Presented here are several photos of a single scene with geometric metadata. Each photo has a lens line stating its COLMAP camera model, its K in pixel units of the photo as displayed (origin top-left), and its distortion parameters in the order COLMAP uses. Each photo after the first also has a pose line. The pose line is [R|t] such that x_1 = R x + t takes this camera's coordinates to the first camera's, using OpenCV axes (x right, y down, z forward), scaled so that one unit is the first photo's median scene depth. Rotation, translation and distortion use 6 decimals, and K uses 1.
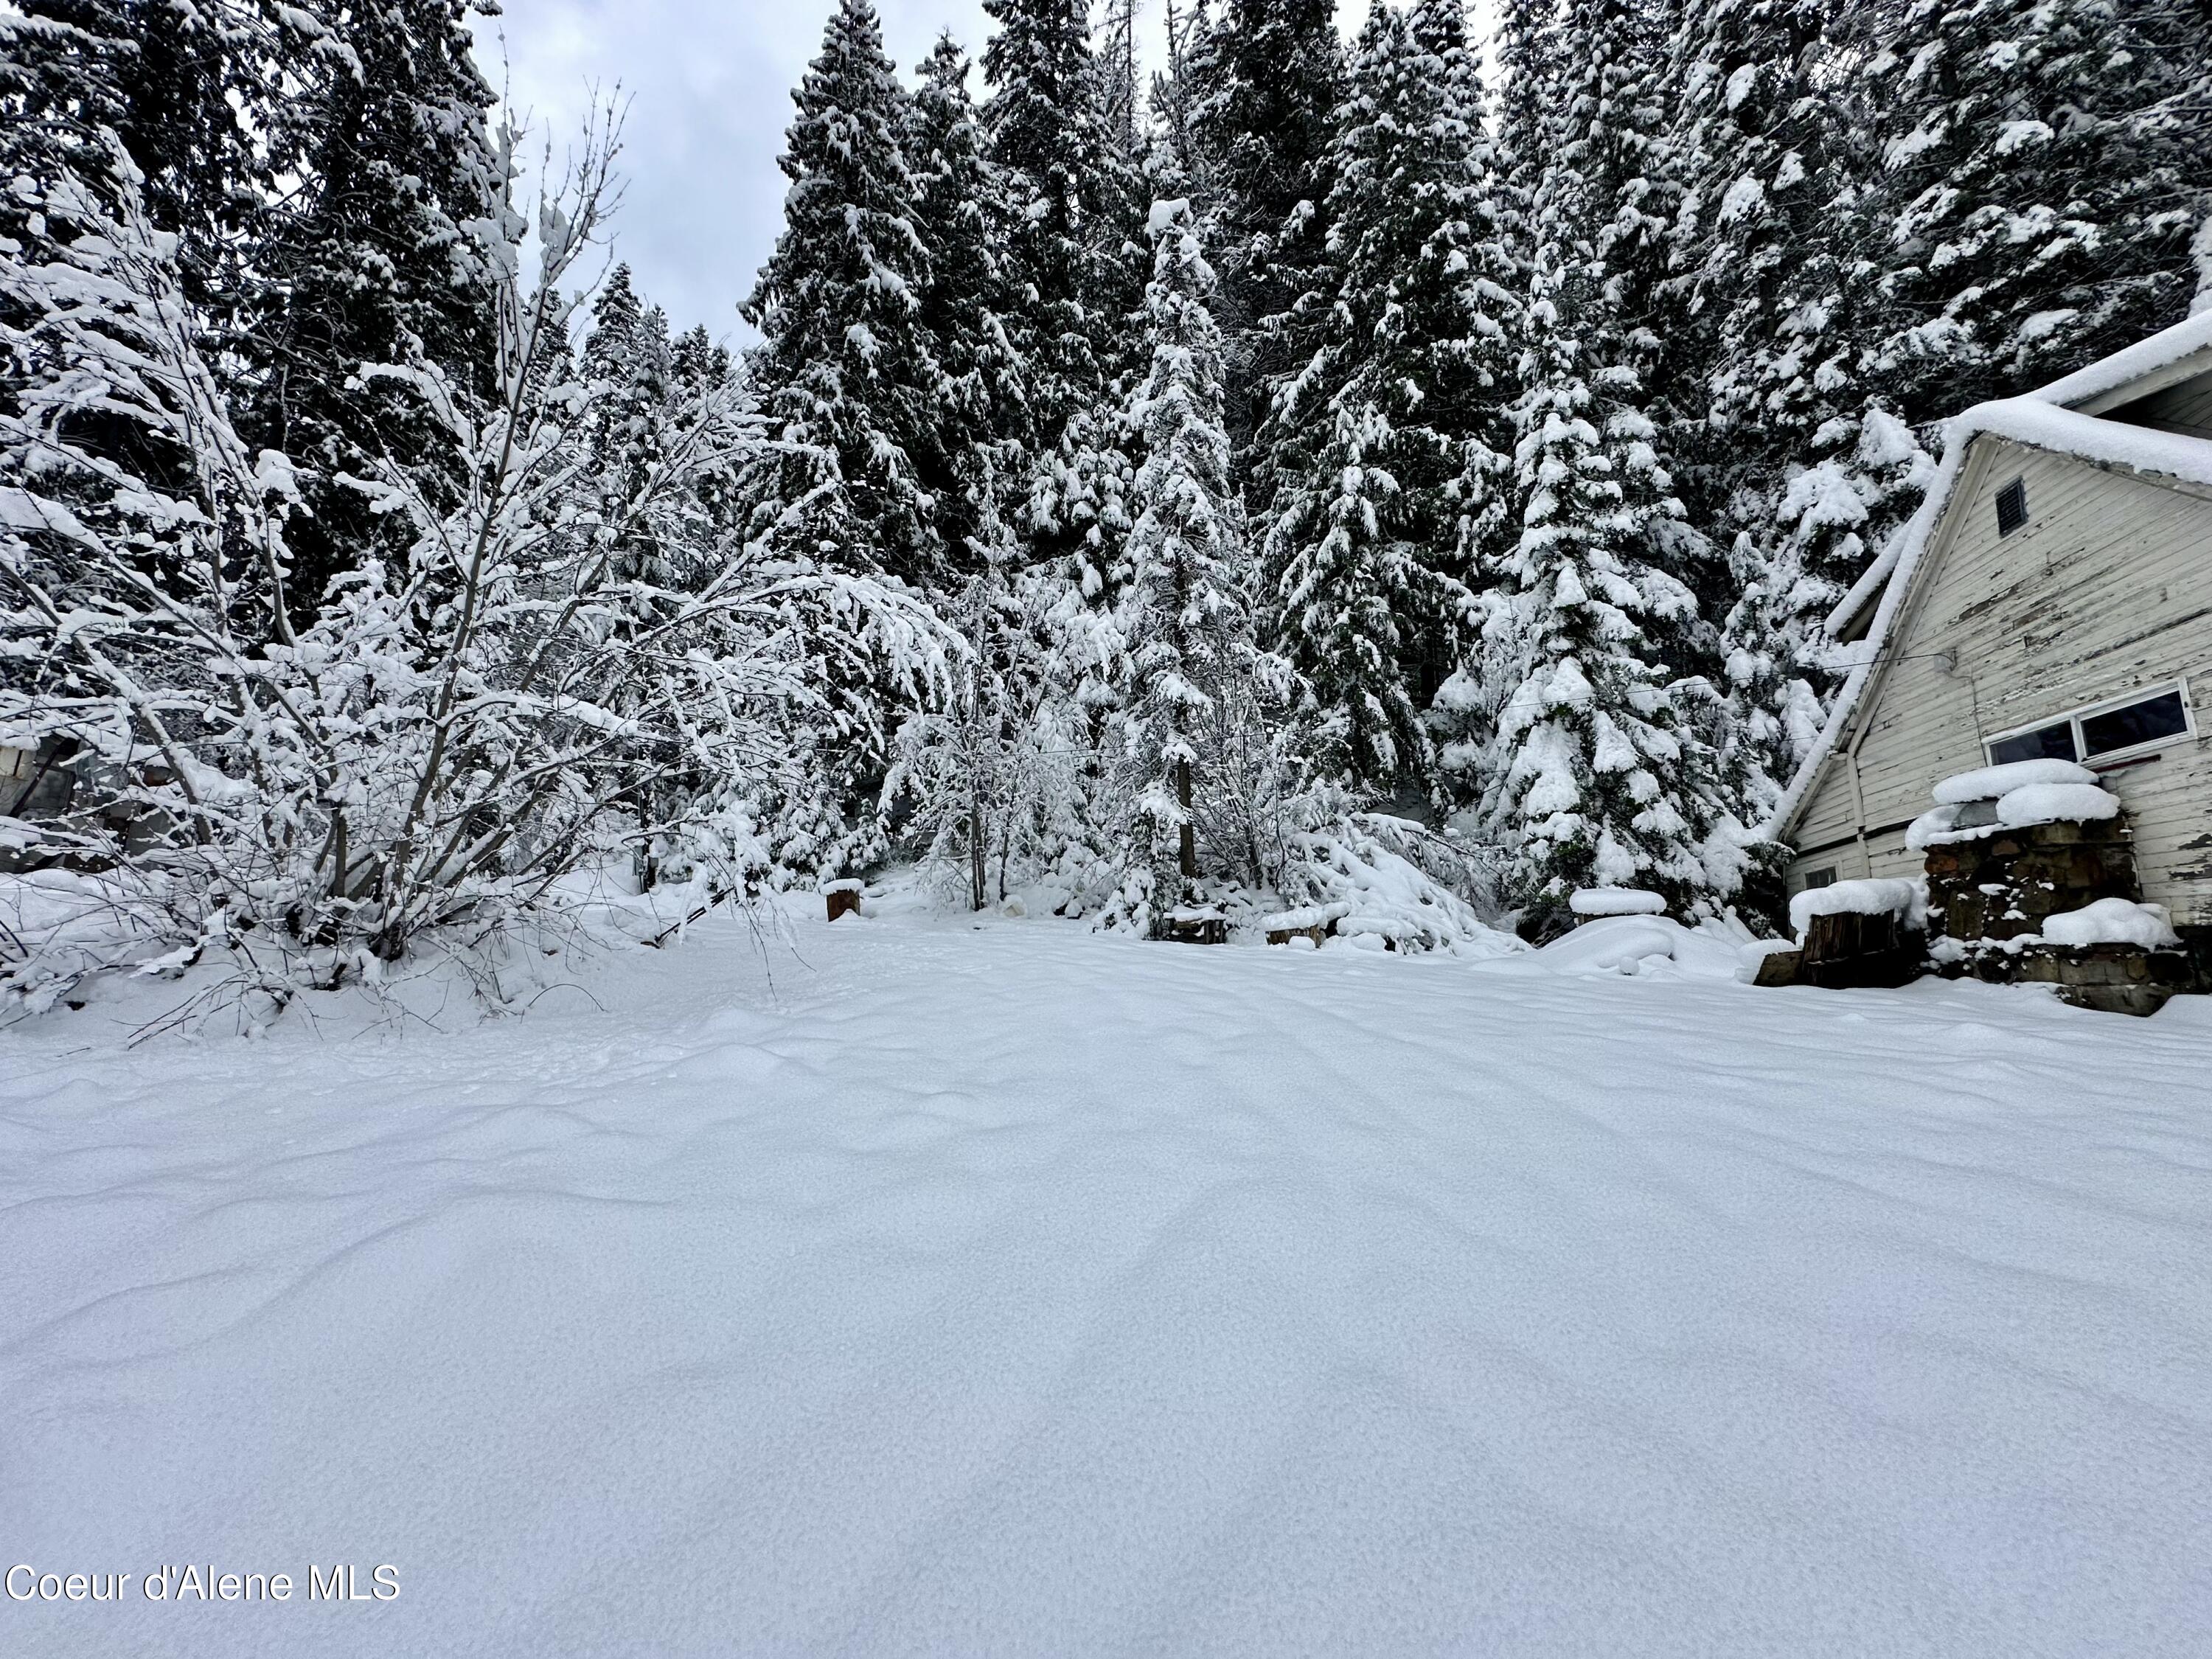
lens RADIAL K [[876.9, 0, 1103.1], [0, 876.9, 825.8], [0, 0, 1]] dist [-0.005434, 0.000528]
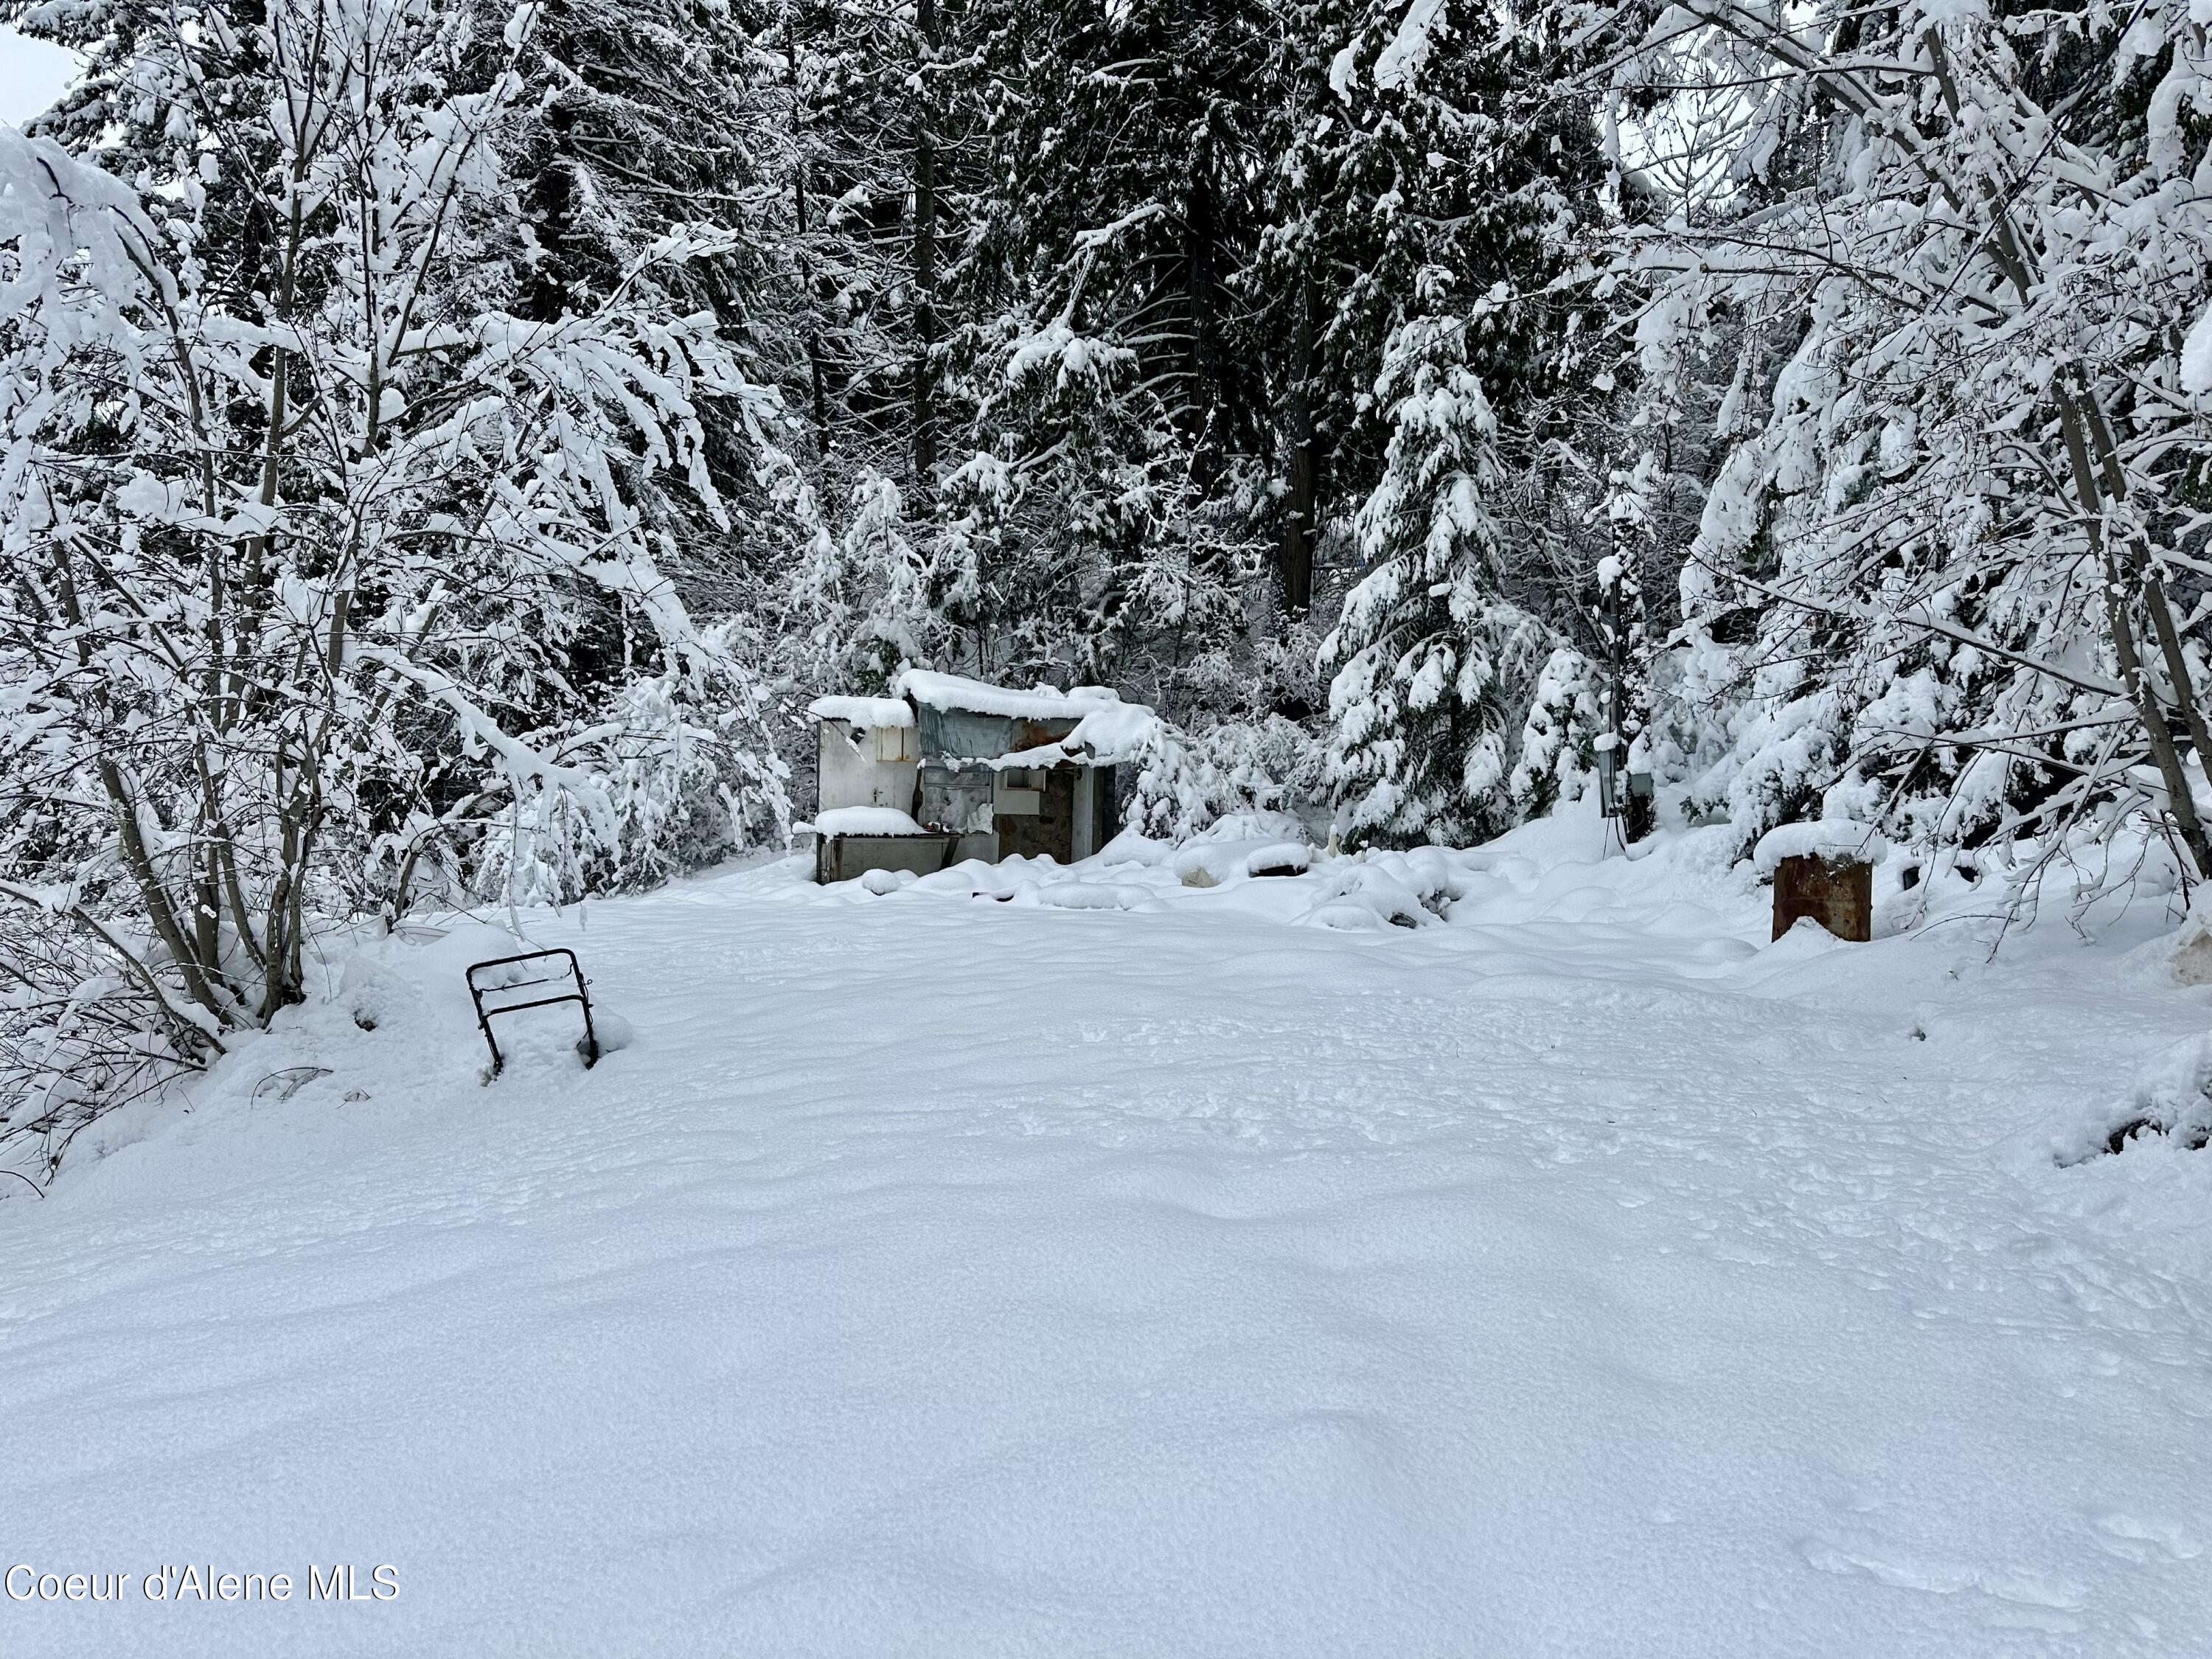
lens RADIAL K [[1543.3, 0, 1108.1], [0, 1543.3, 848.0], [0, 0, 1]] dist [0.065923, -0.072879]
pose [[0.194883, -0.010789, -0.980767, 0.290203], [0.140805, 0.989890, 0.017089, 0.032182], [0.970667, -0.141428, 0.194432, 0.844391]]
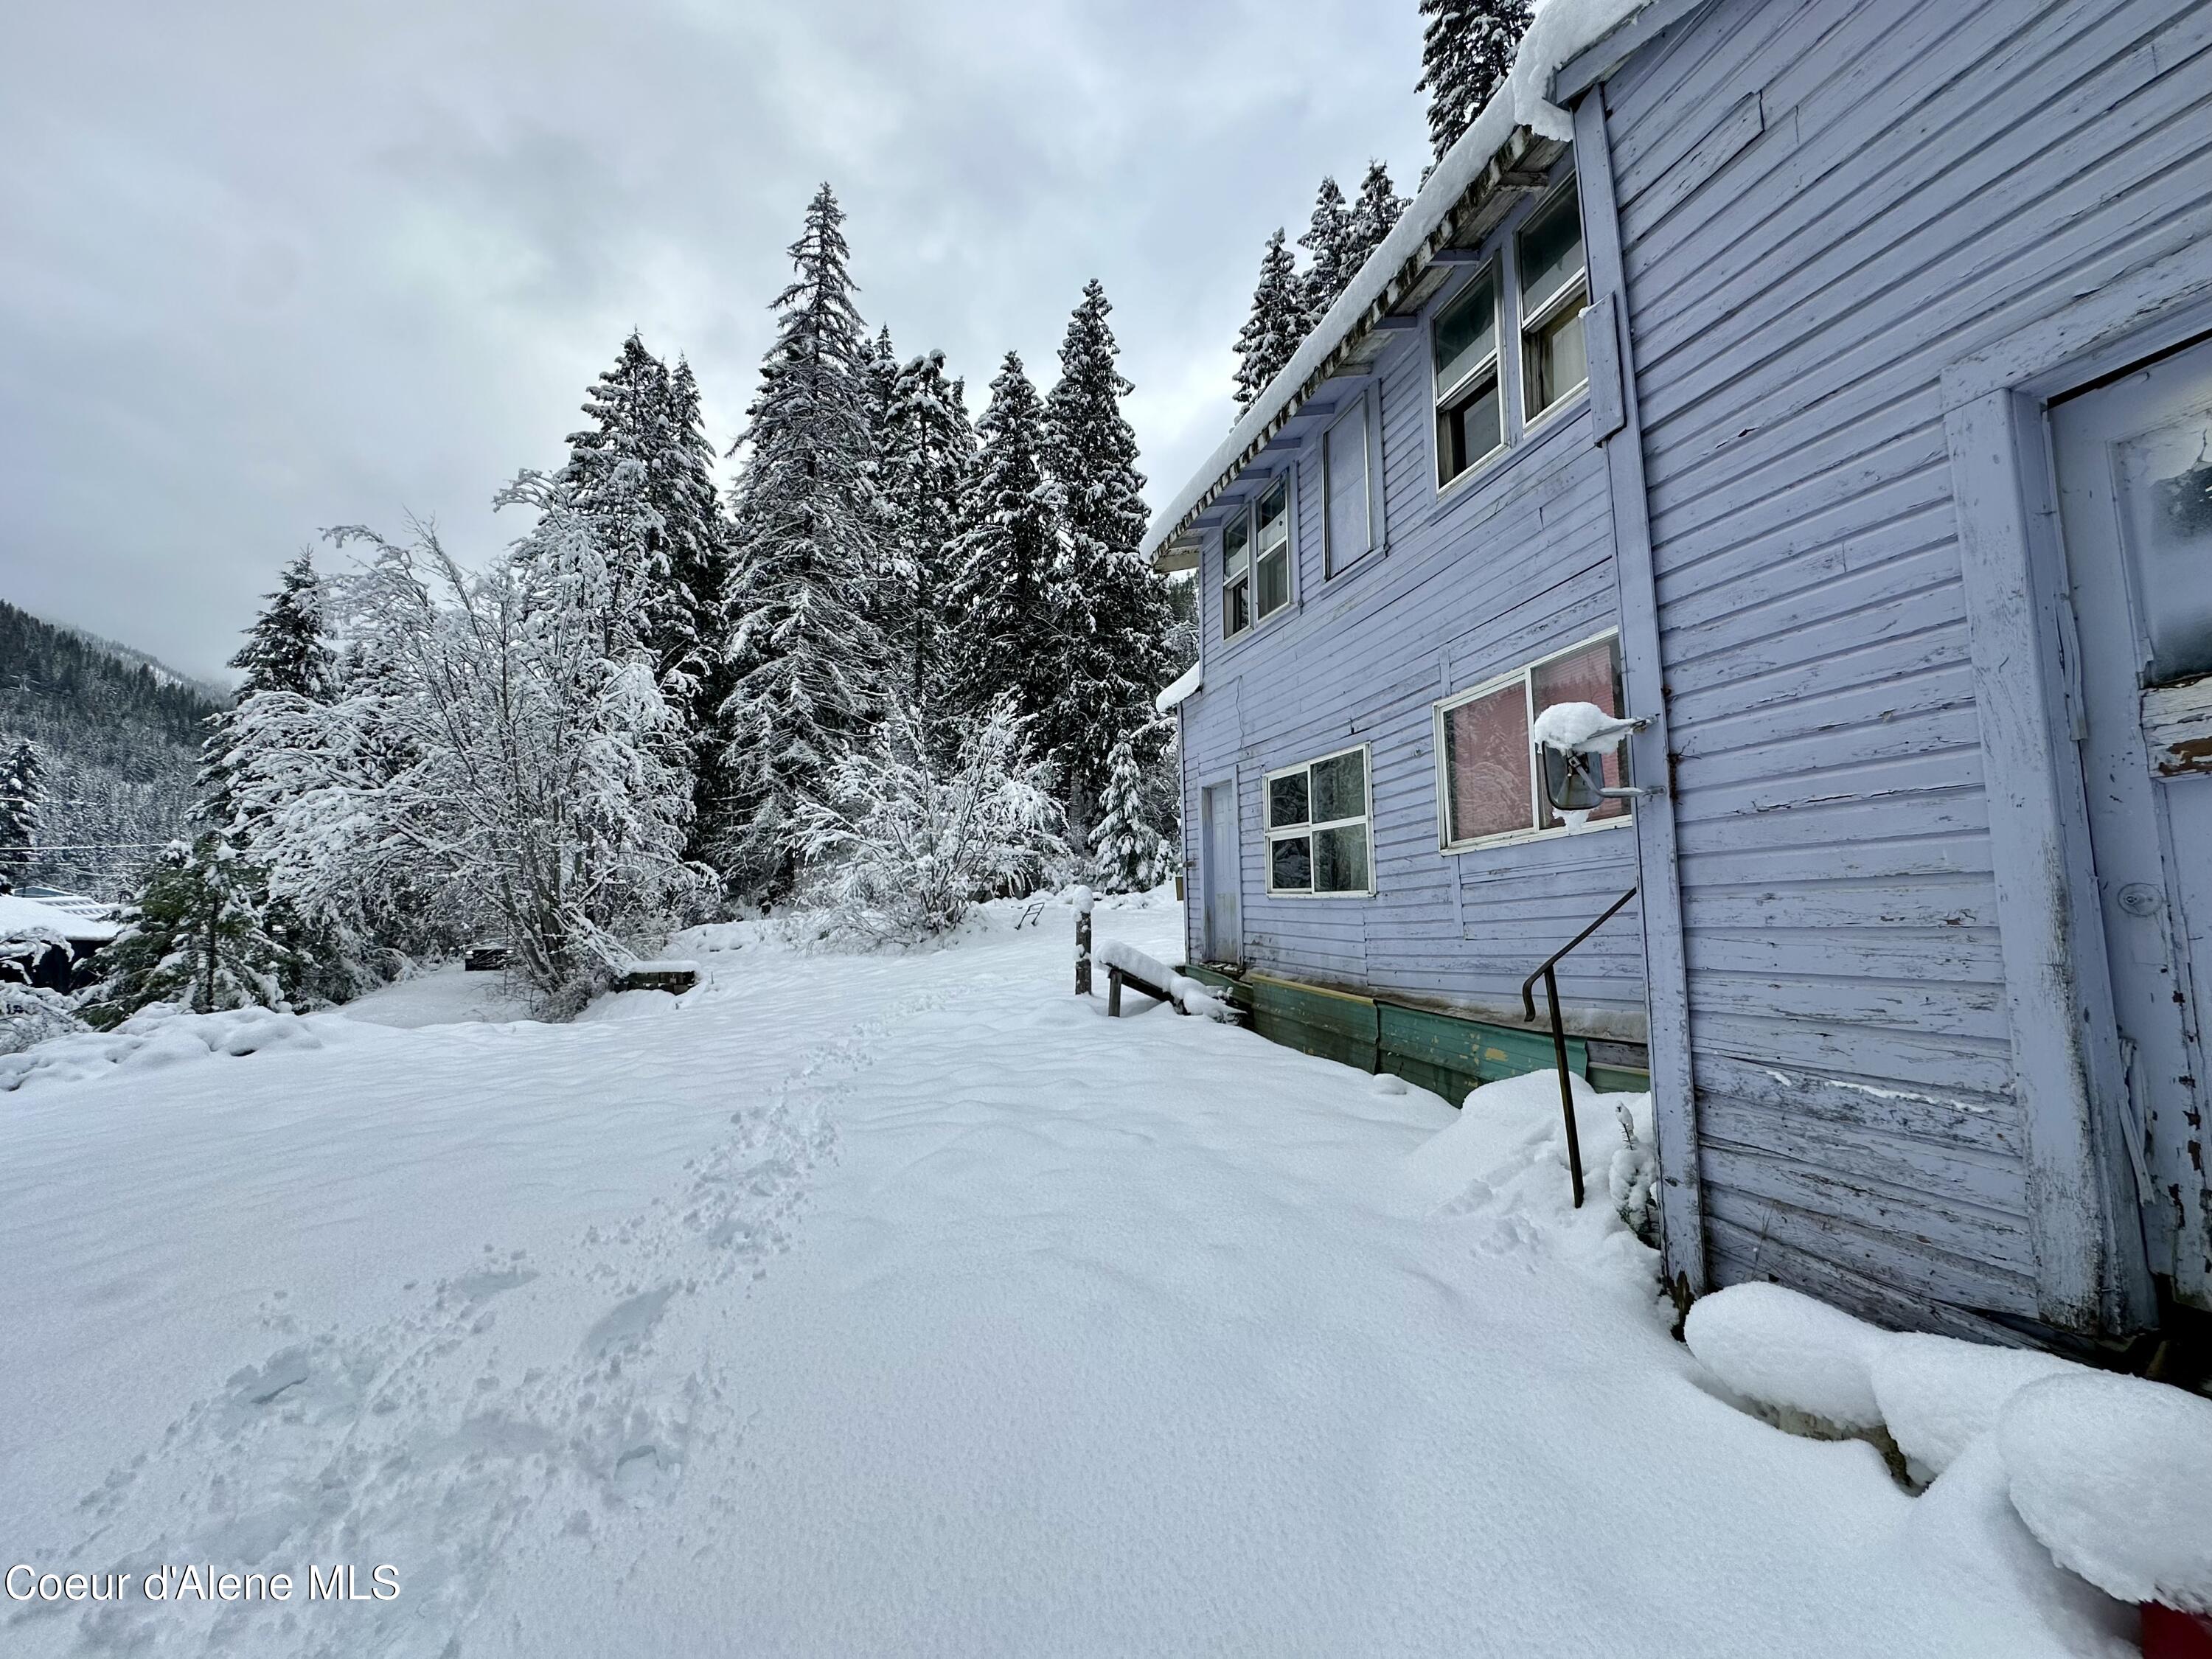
lens RADIAL K [[876.9, 0, 1105.4], [0, 876.9, 824.1], [0, 0, 1]] dist [-0.005434, 0.000528]
pose [[0.498807, -0.104886, -0.860343, 1.347432], [0.138658, 0.989522, -0.040243, -0.020134], [0.855550, -0.099220, 0.508124, -0.044363]]
